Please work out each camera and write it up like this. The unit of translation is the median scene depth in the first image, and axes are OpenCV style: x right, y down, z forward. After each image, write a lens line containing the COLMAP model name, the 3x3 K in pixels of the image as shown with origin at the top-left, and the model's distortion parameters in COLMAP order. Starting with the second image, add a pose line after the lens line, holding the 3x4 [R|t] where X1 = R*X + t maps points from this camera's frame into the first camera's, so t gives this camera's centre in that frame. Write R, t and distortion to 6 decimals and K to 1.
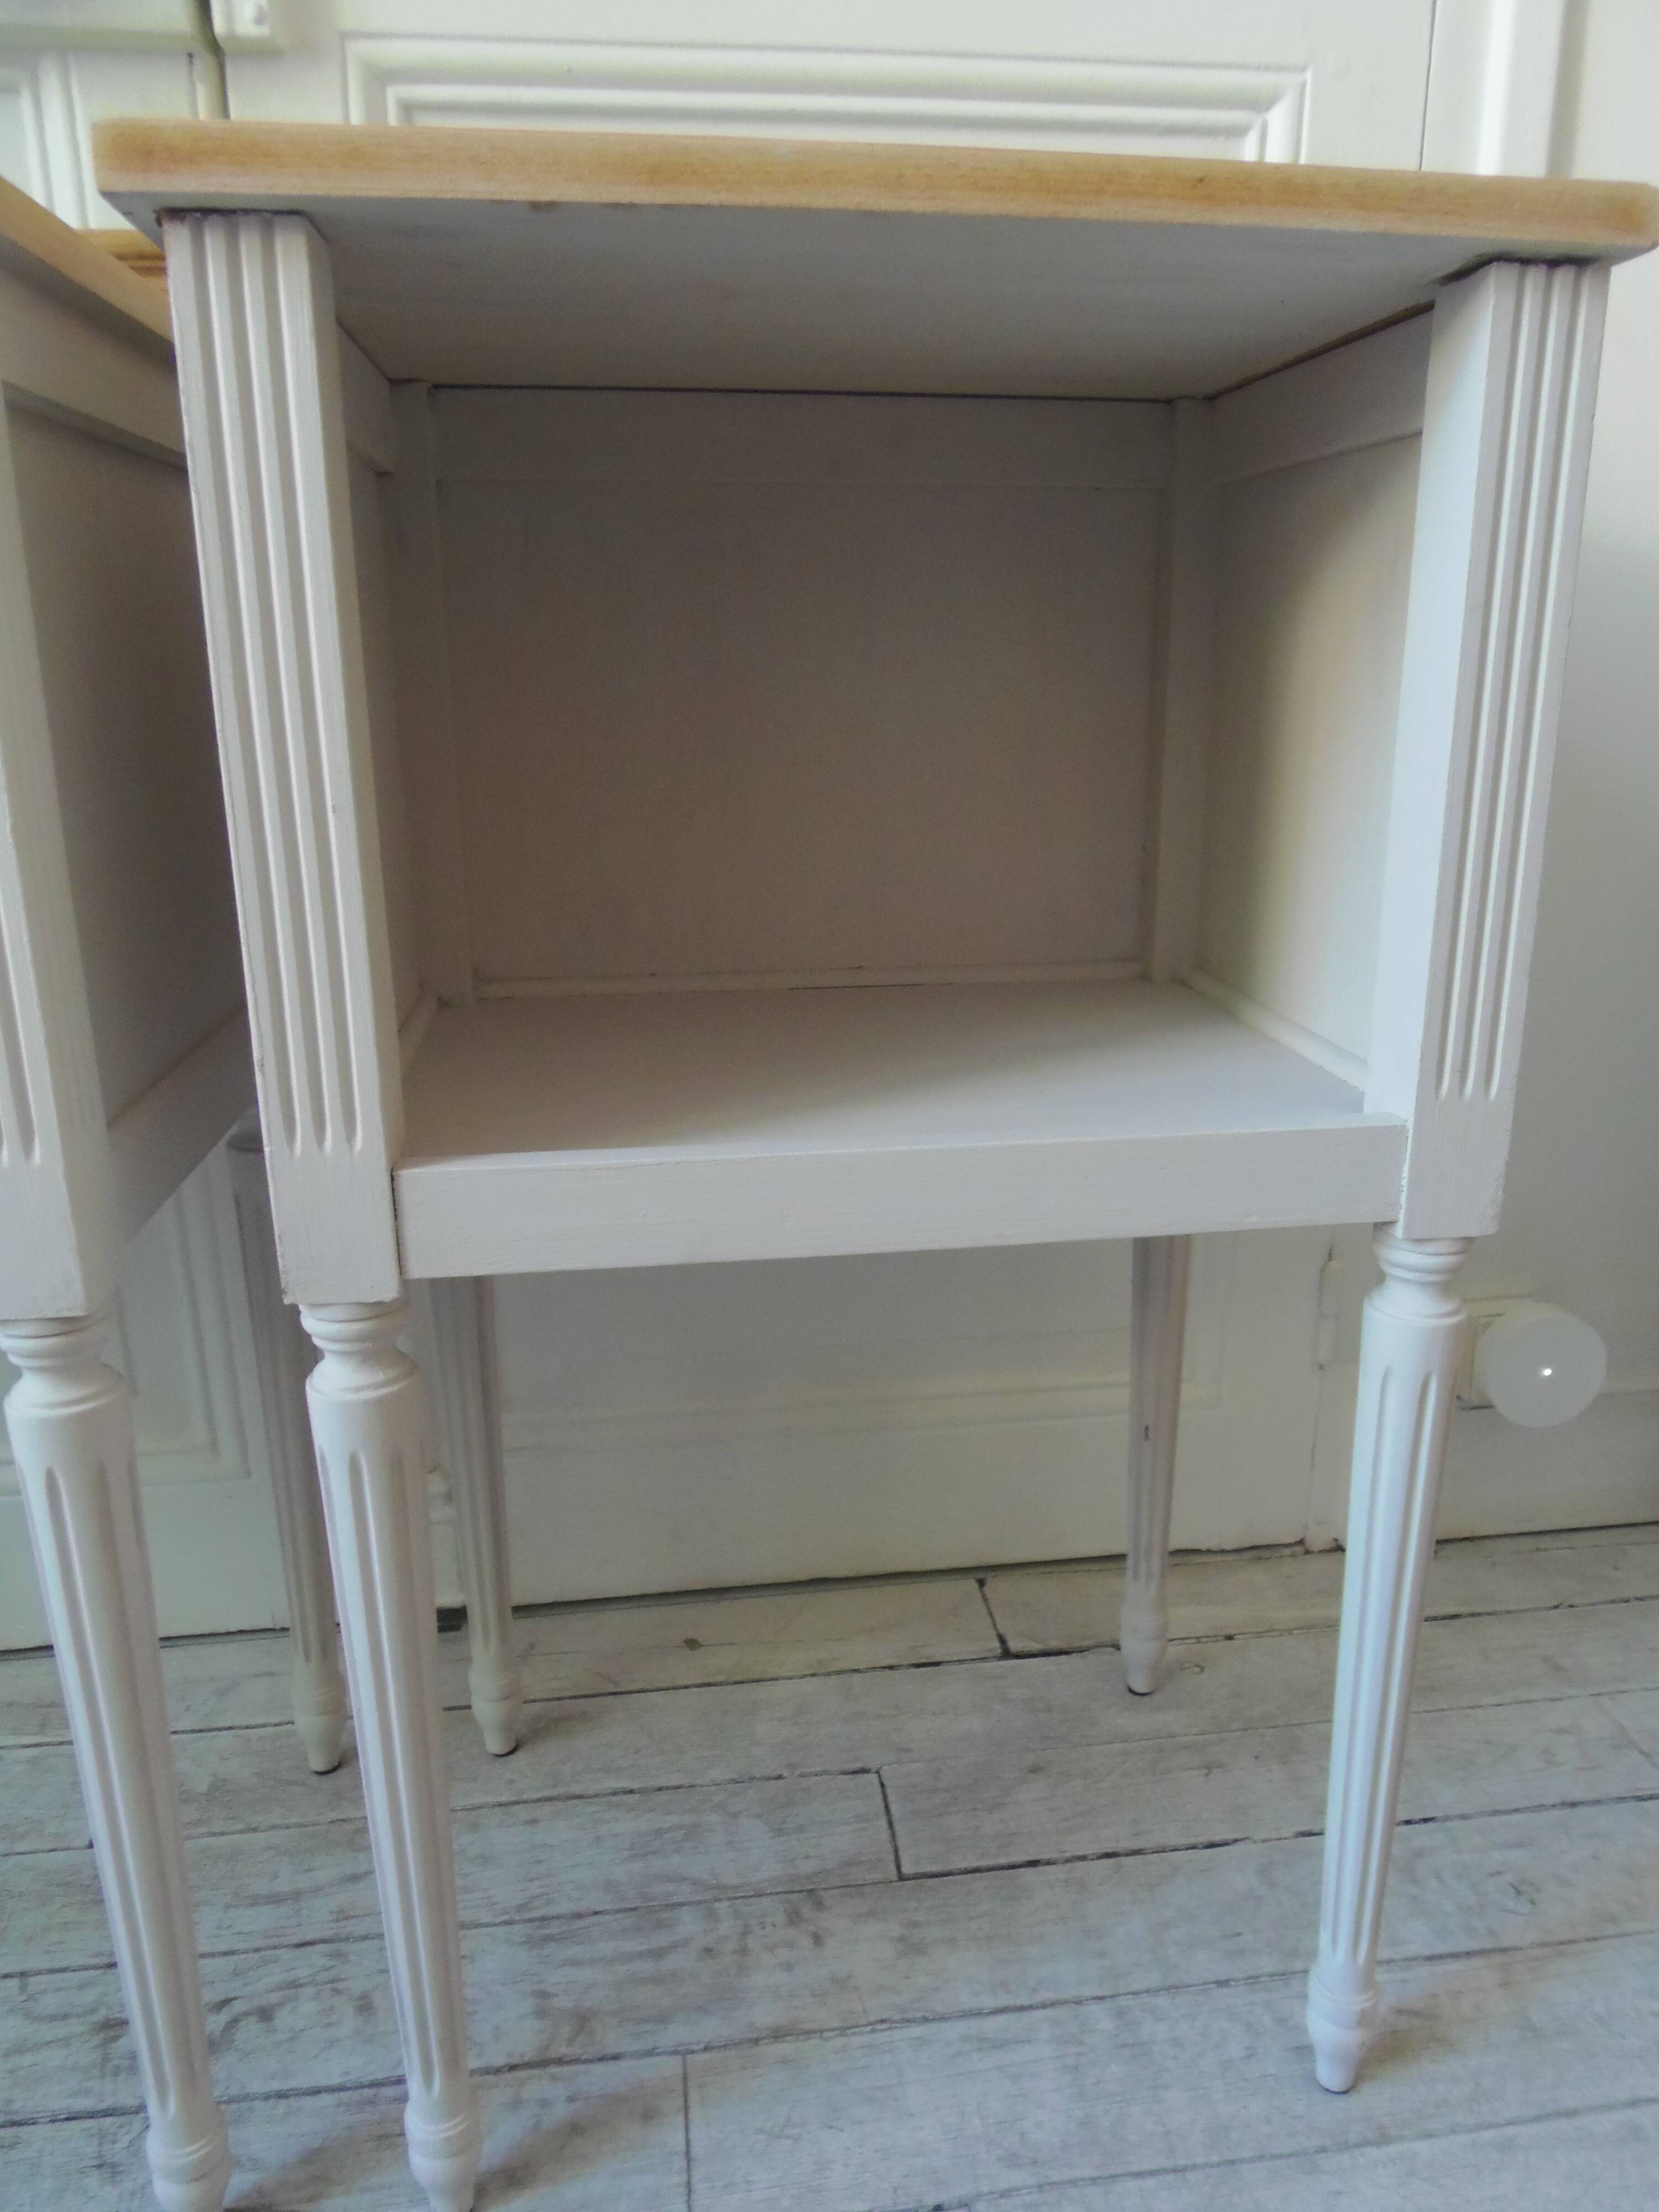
lens RADIAL K [[1622.3, 0, 888.5], [0, 1622.3, 1132.5], [0, 0, 1]] dist [-0.010570, -0.014047]
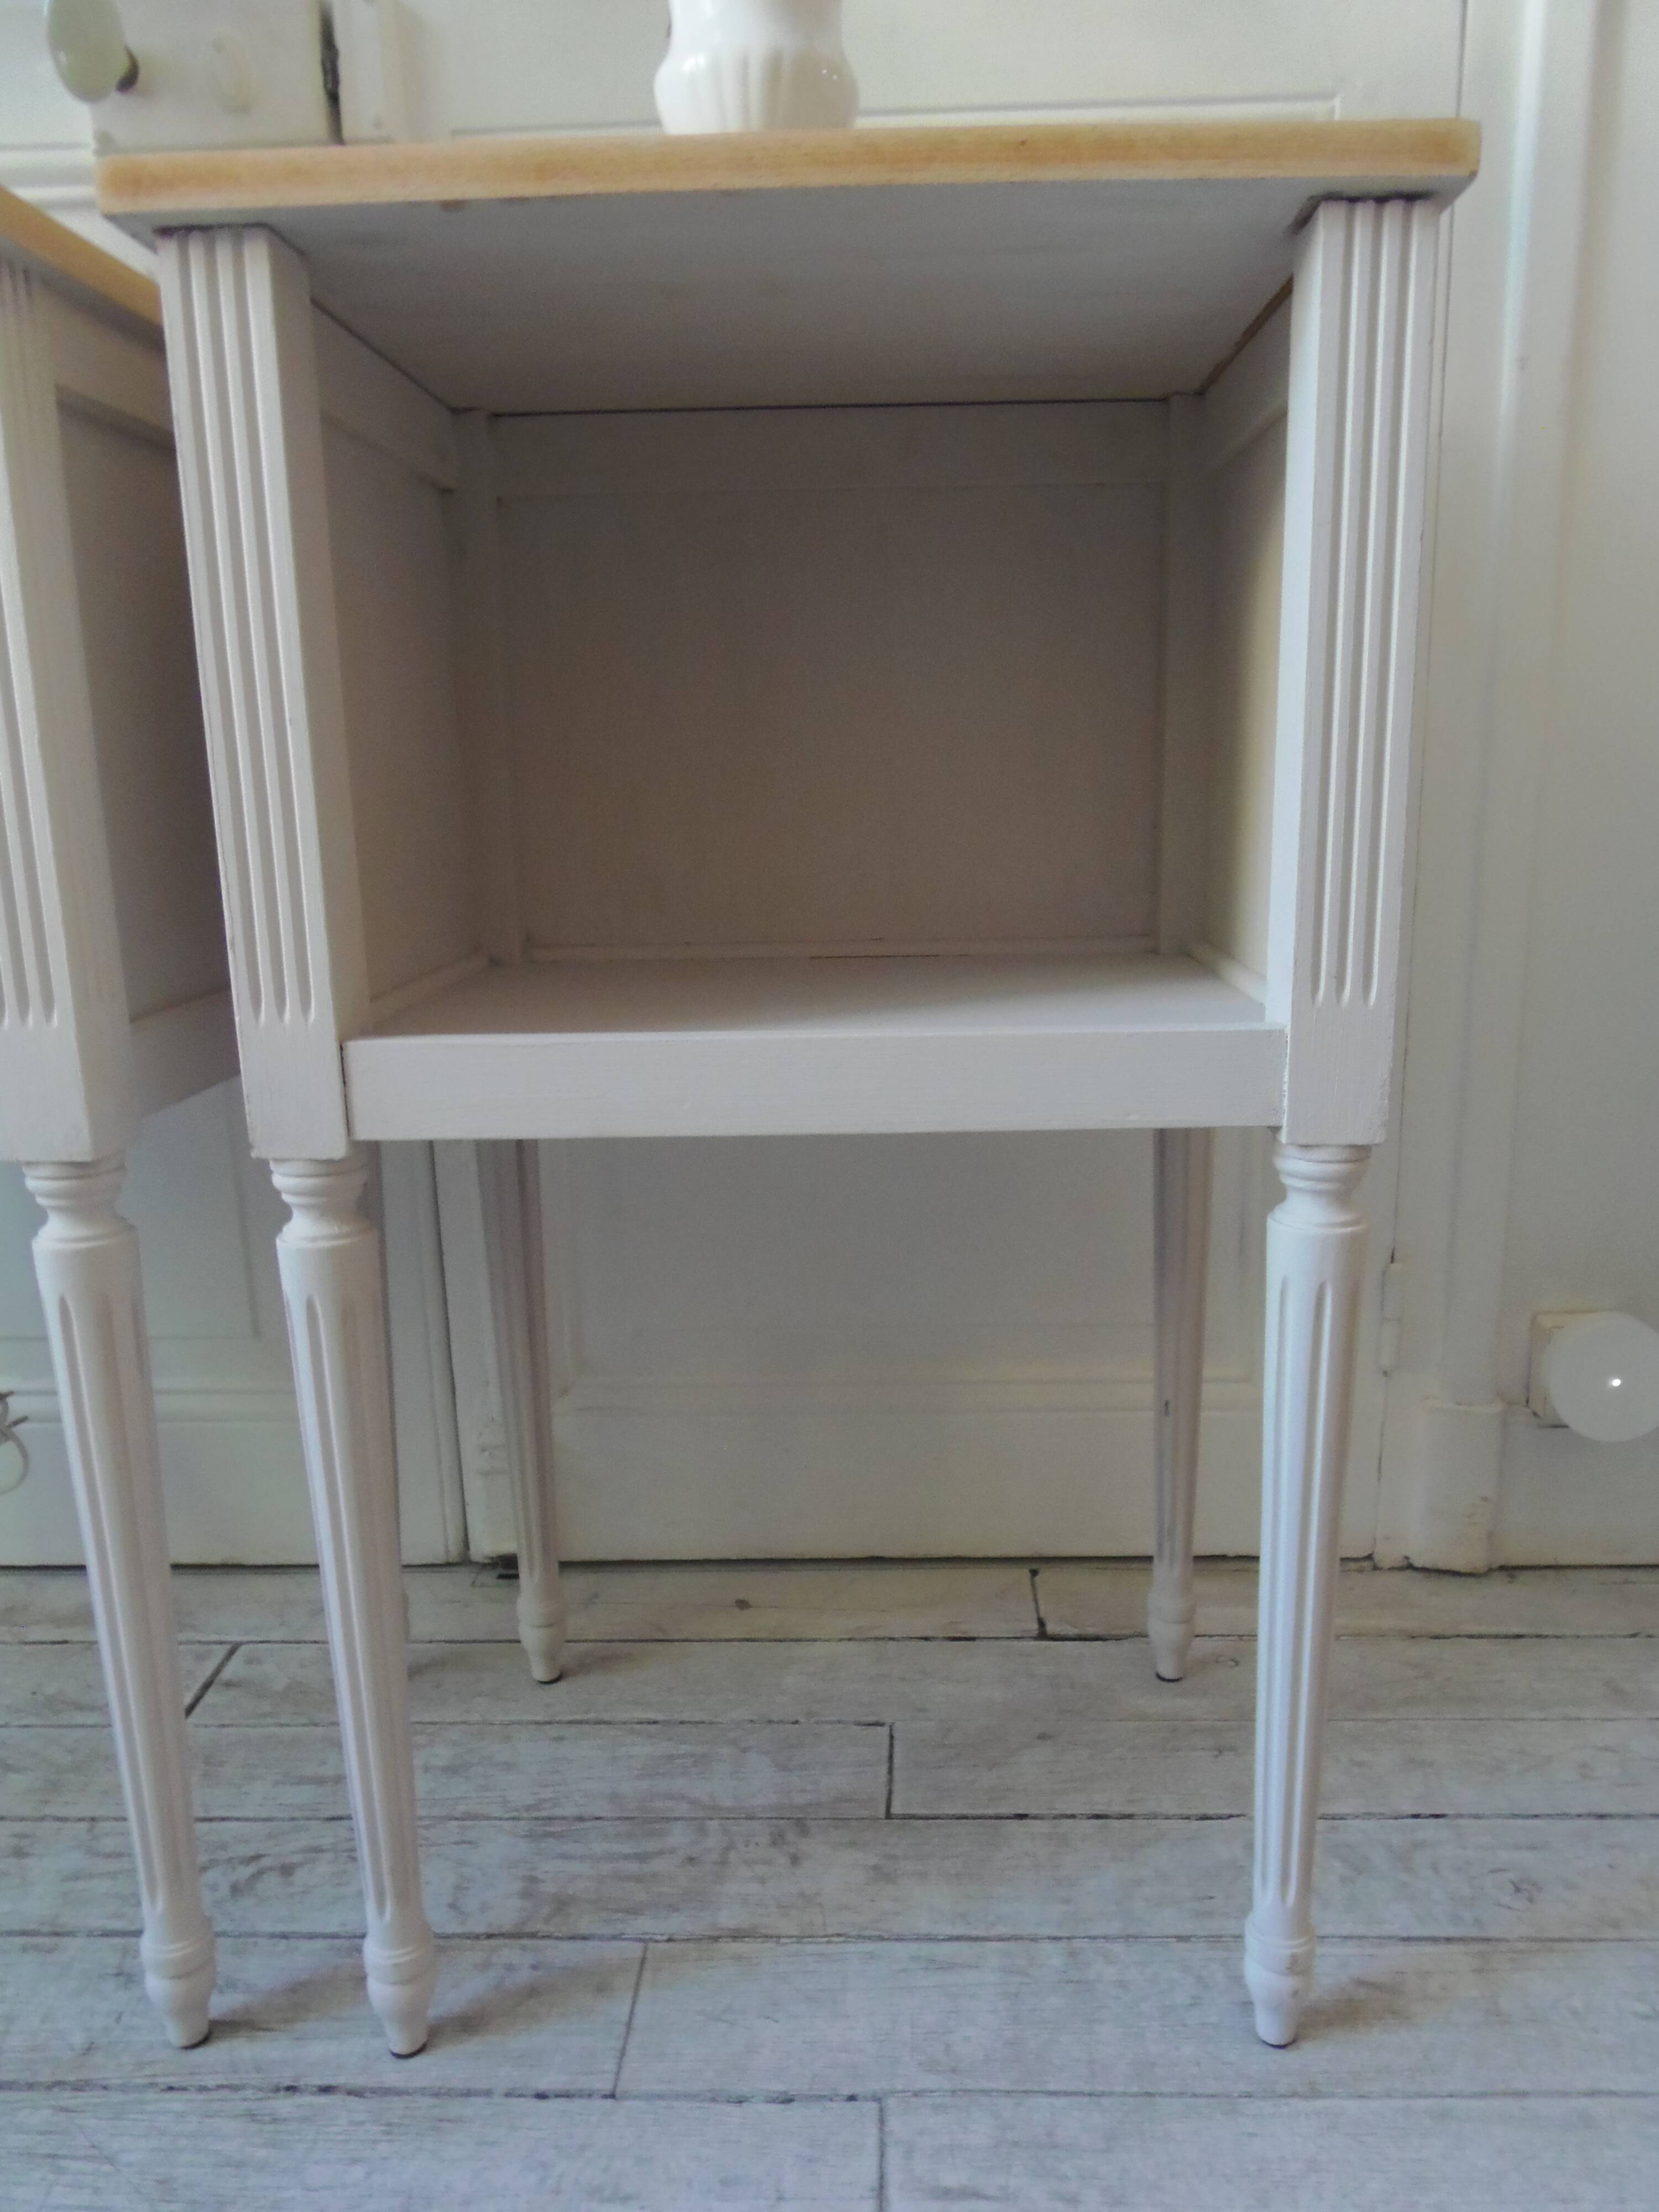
lens RADIAL K [[1622.3, 0, 869.9], [0, 1622.3, 1136.9], [0, 0, 1]] dist [-0.010570, -0.014047]
pose [[0.985115, 0.022520, -0.170415, 0.172707], [-0.032916, 0.997749, -0.058430, 0.096800], [0.168715, 0.063169, 0.983639, -0.043076]]
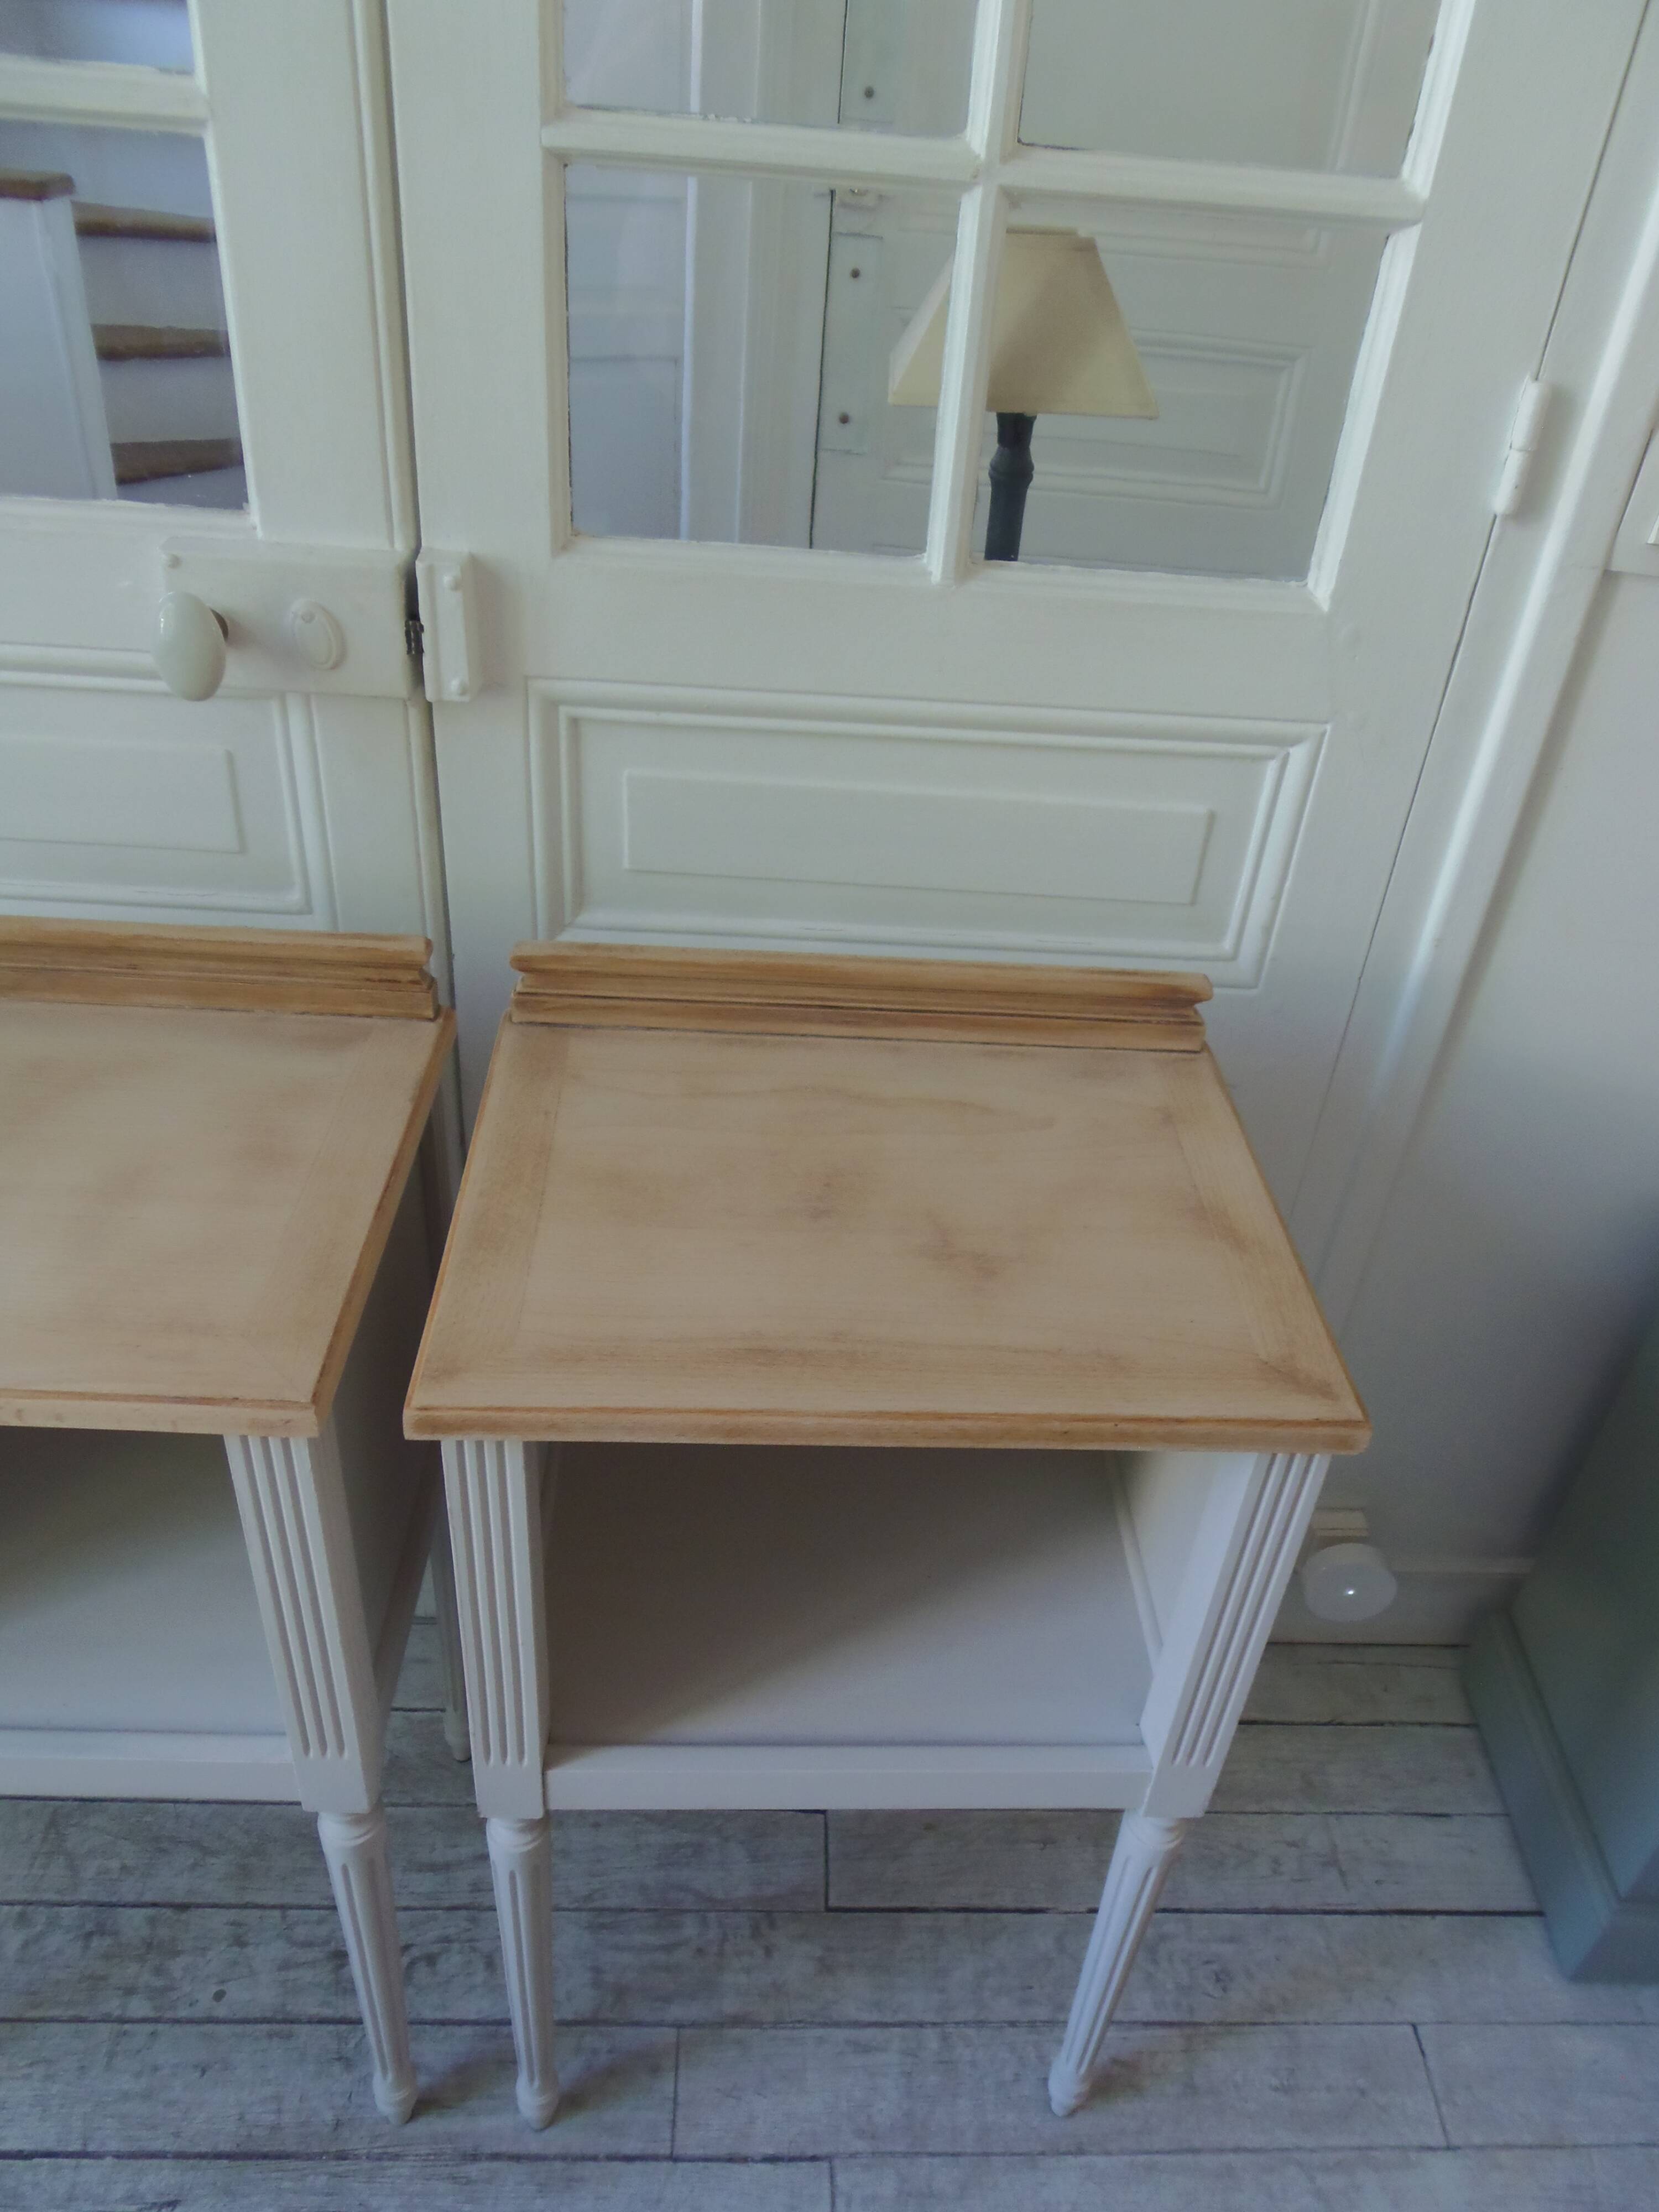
lens RADIAL K [[1622.3, 0, 868.4], [0, 1622.3, 1125.4], [0, 0, 1]] dist [-0.010570, -0.014047]
pose [[0.990847, 0.129272, -0.038880, 0.011177], [-0.110972, 0.944018, 0.310668, -0.794851], [0.076864, -0.303510, 0.949723, -0.268228]]
